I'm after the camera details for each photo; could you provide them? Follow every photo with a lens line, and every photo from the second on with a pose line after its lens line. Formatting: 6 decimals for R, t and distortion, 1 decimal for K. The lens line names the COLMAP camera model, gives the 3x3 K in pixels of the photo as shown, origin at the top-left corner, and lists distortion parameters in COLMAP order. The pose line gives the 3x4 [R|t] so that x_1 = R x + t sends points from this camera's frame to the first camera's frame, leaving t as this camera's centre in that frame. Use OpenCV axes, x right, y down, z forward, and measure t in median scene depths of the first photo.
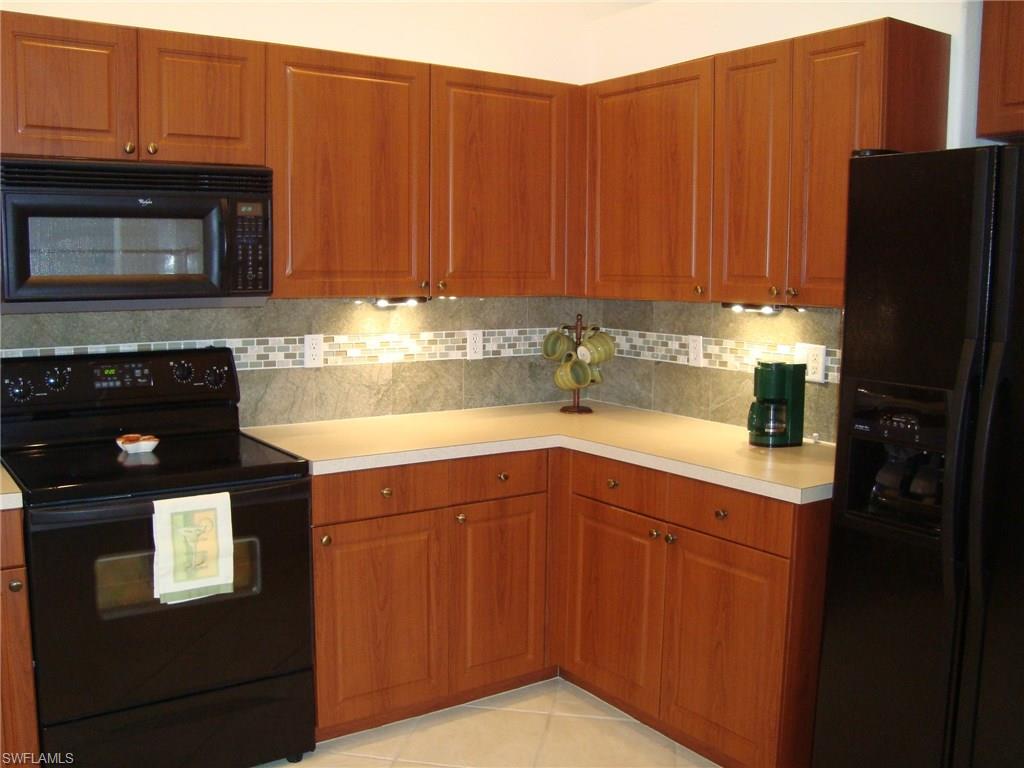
lens RADIAL K [[993.2, 0, 512.0], [0, 993.2, 384.0], [0, 0, 1]] dist [-0.212783, 0.214937]
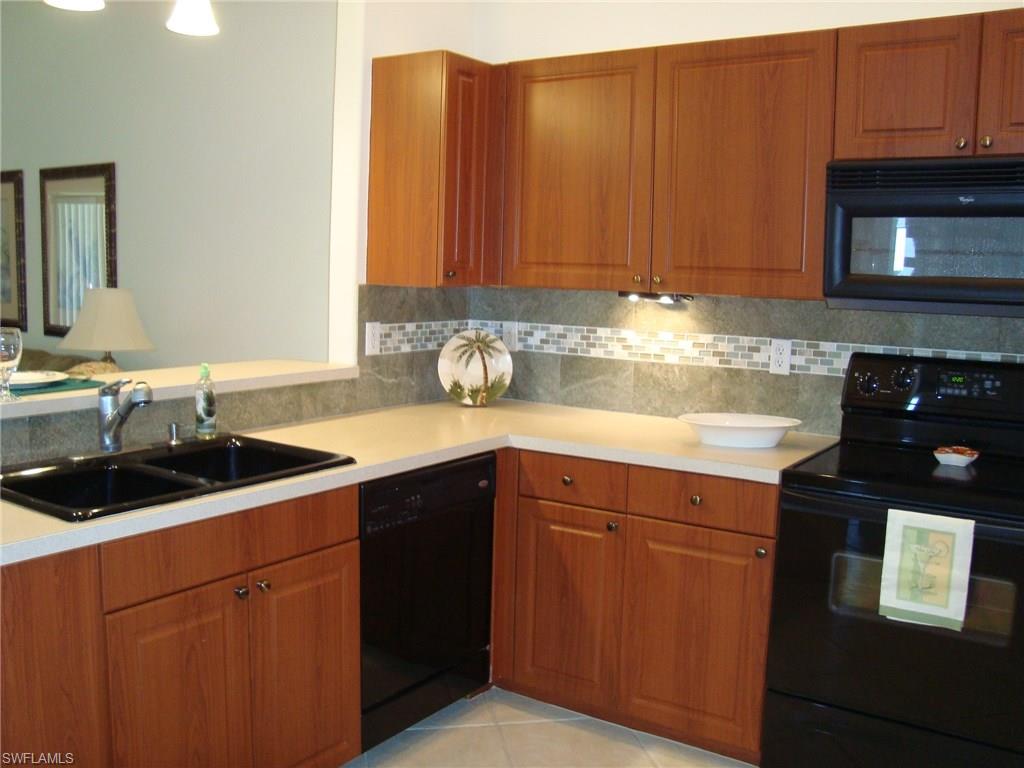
lens RADIAL K [[1000.4, 0, 510.8], [0, 1000.4, 399.2], [0, 0, 1]] dist [-0.078727, 0.001080]
pose [[0.356569, 0.127056, -0.925589, 0.325767], [-0.123315, 0.988442, 0.088179, -0.023596], [0.926095, 0.082697, 0.368115, 0.220910]]
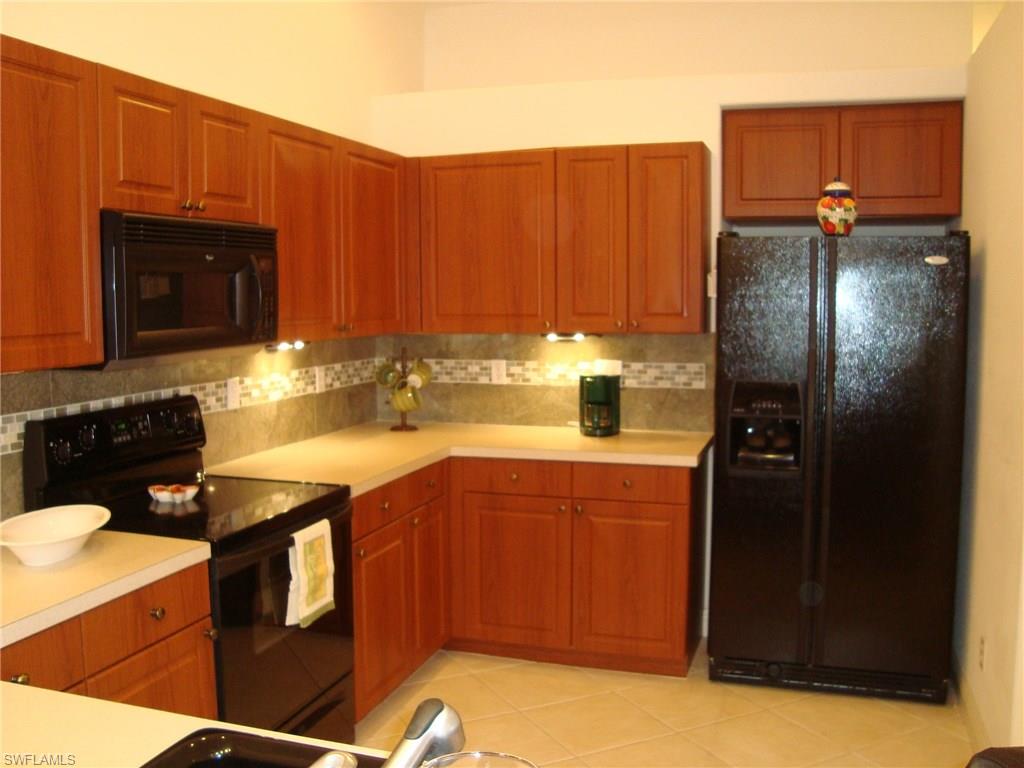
lens RADIAL K [[993.2, 0, 512.0], [0, 993.2, 384.0], [0, 0, 1]] dist [-0.212783, 0.214937]
pose [[0.790116, -0.068397, 0.609130, -0.680761], [0.082797, 0.996556, 0.004503, -0.026536], [-0.607340, 0.046876, 0.793058, -0.025942]]
